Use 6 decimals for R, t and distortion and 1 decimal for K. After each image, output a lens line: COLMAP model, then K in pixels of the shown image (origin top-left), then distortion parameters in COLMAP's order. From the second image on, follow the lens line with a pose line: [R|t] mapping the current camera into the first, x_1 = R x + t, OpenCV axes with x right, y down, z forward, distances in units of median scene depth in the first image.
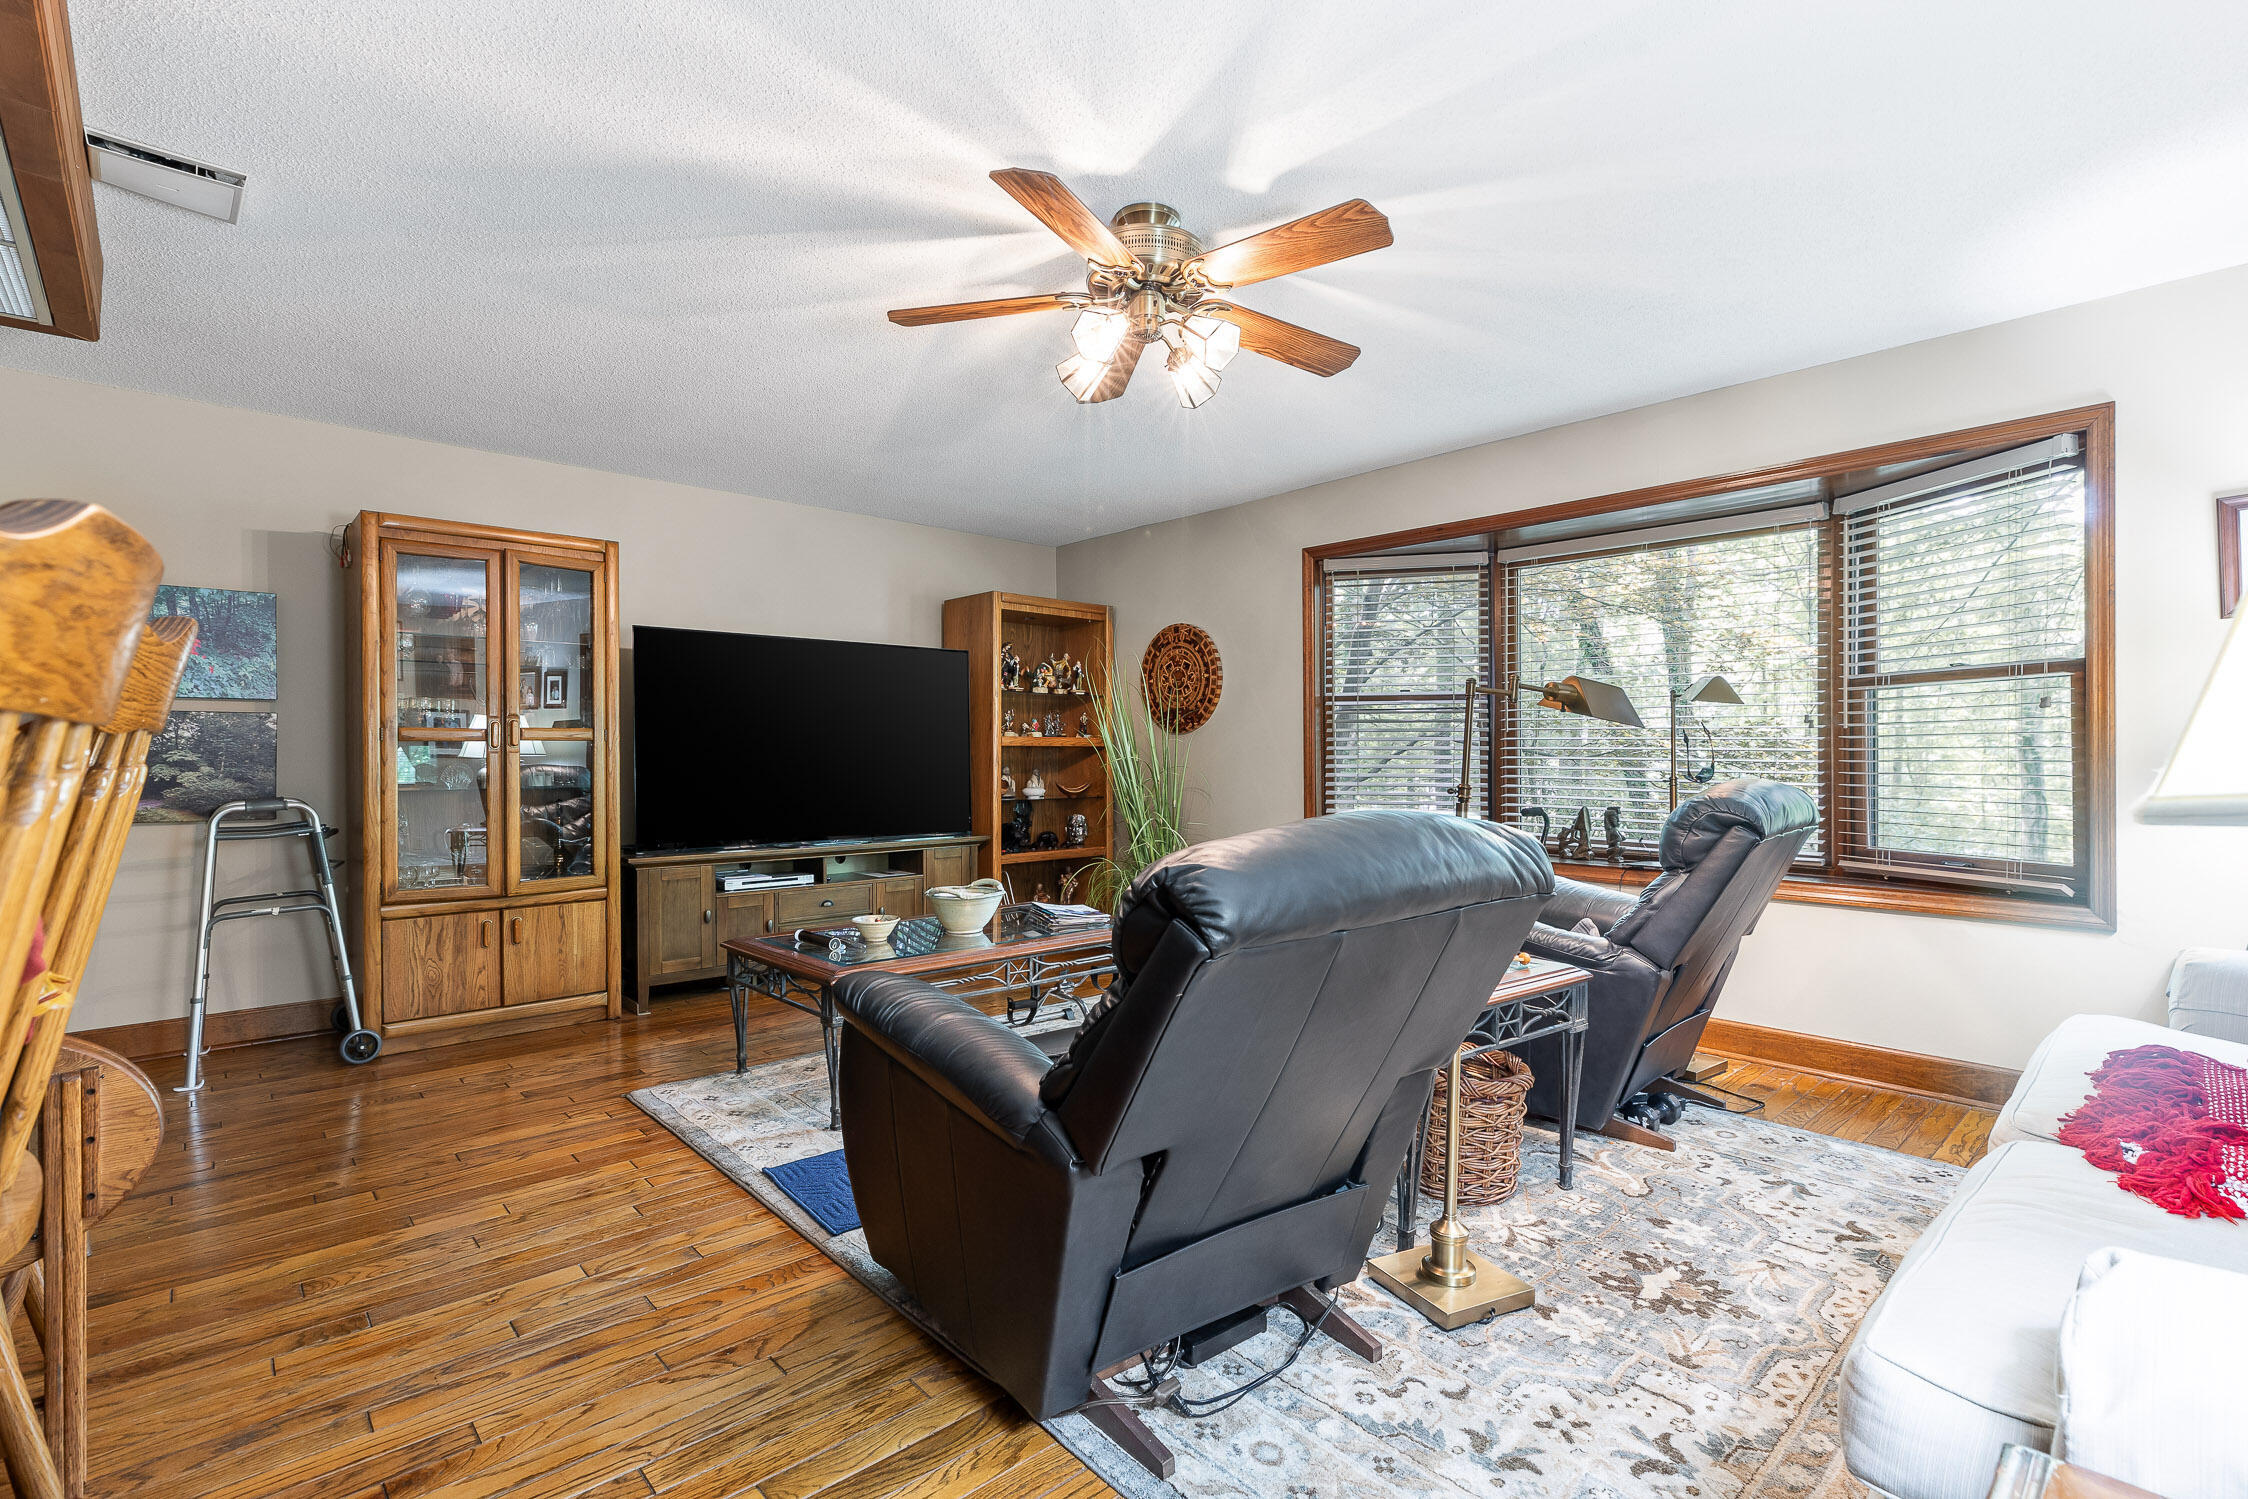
lens RADIAL K [[1042.2, 0, 1124.0], [0, 1042.2, 749.5], [0, 0, 1]] dist [0.000278, -0.000451]
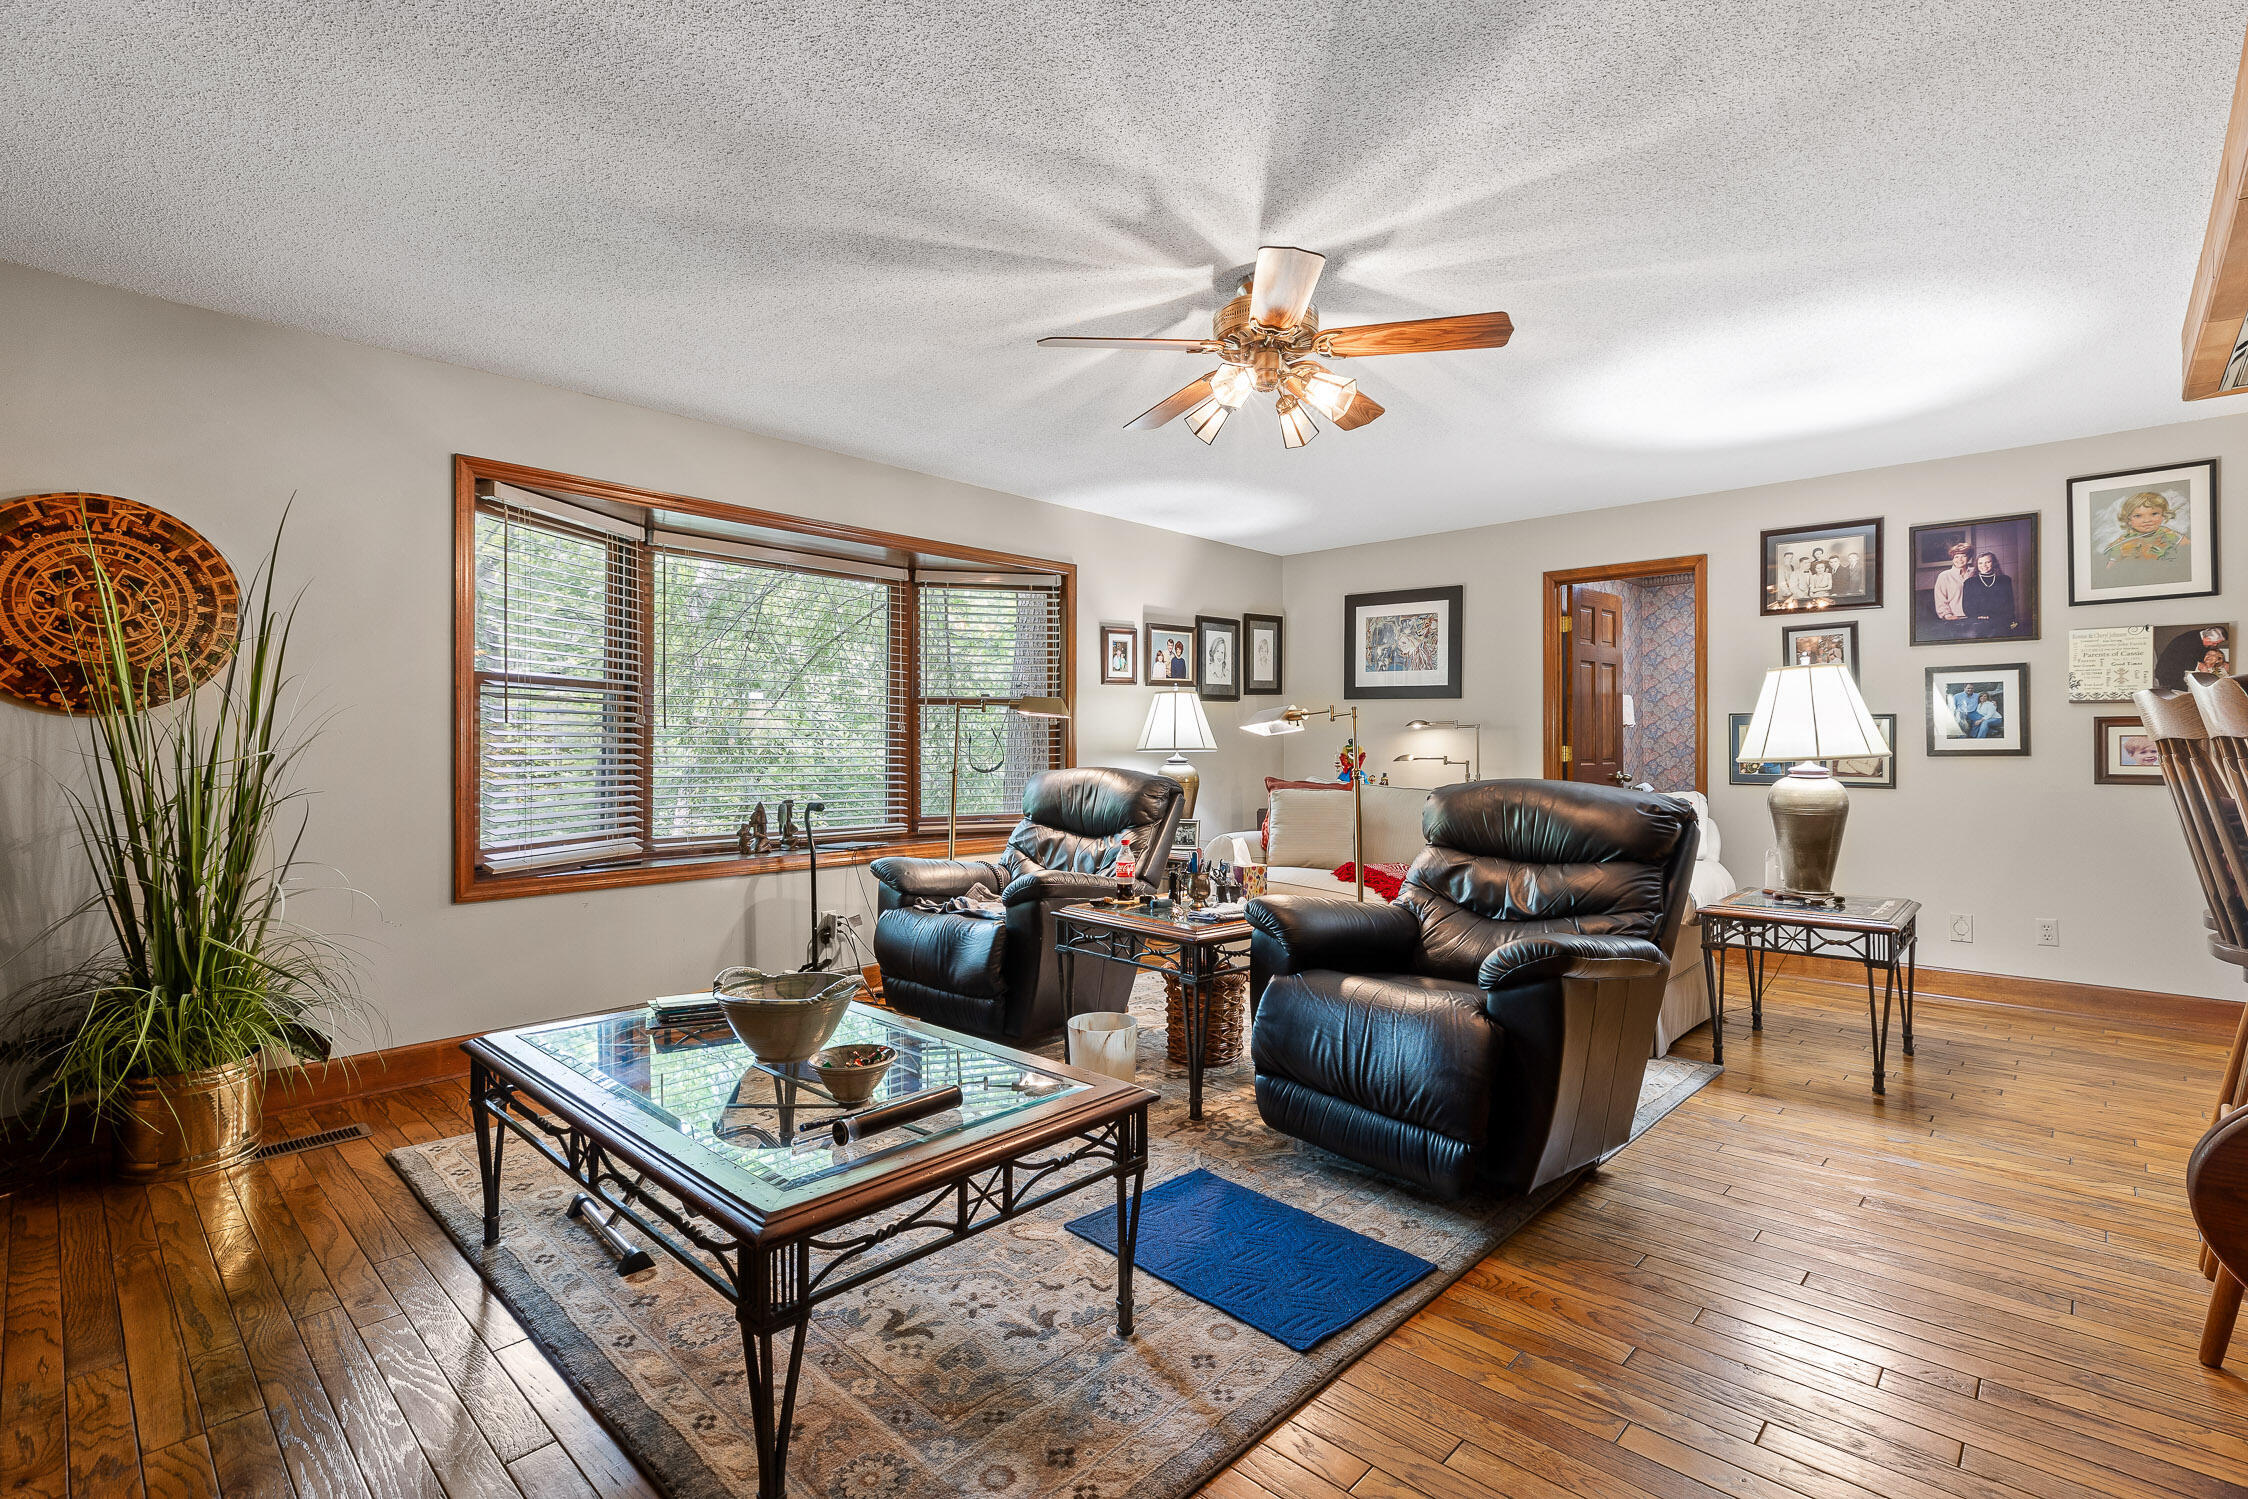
lens RADIAL K [[1018.2, 0, 1127.3], [0, 1018.2, 749.2], [0, 0, 1]] dist [0.003898, -0.000234]
pose [[-0.072772, -0.001695, 0.997347, -0.713011], [-0.003431, 0.999993, 0.001449, -0.001781], [-0.997343, -0.003316, -0.072777, 0.816844]]
